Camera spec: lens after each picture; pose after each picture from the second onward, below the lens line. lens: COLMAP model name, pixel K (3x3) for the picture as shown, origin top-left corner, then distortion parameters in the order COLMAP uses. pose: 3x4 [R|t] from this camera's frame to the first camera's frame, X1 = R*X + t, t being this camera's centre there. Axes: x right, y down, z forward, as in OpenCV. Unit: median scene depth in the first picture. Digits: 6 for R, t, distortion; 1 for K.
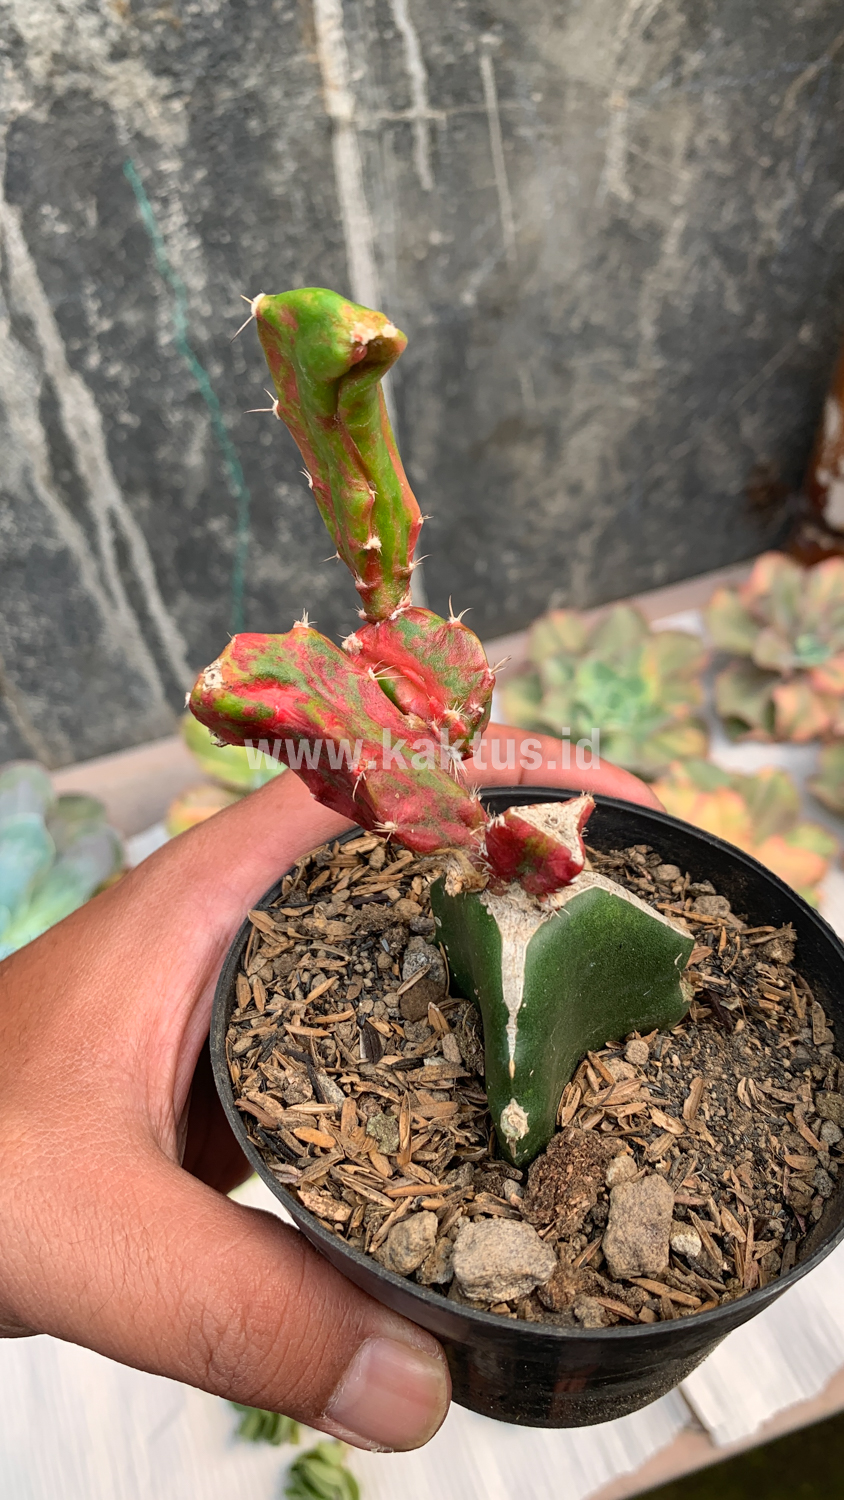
lens RADIAL K [[1139.3, 0, 392.7], [0, 1139.3, 755.9], [0, 0, 1]] dist [-0.053323, 0.042289]
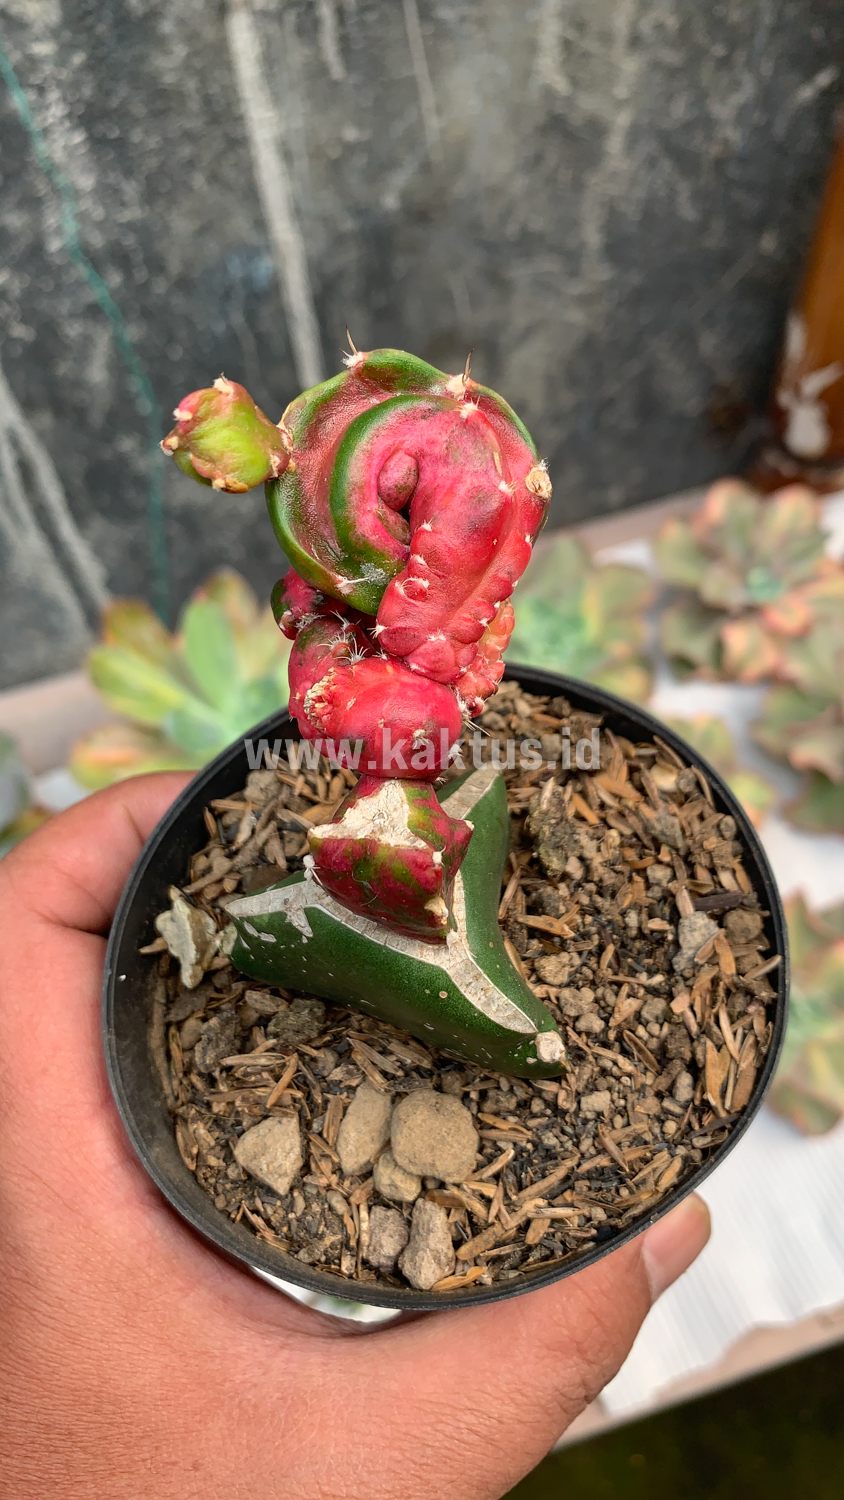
lens RADIAL K [[1139.3, 0, 417.1], [0, 1139.3, 737.5], [0, 0, 1]] dist [-0.053323, 0.042289]
pose [[0.999902, 0.013853, 0.002025, 0.088343], [-0.013967, 0.997016, 0.075919, -0.038594], [-0.000968, -0.075940, 0.997112, 0.050973]]
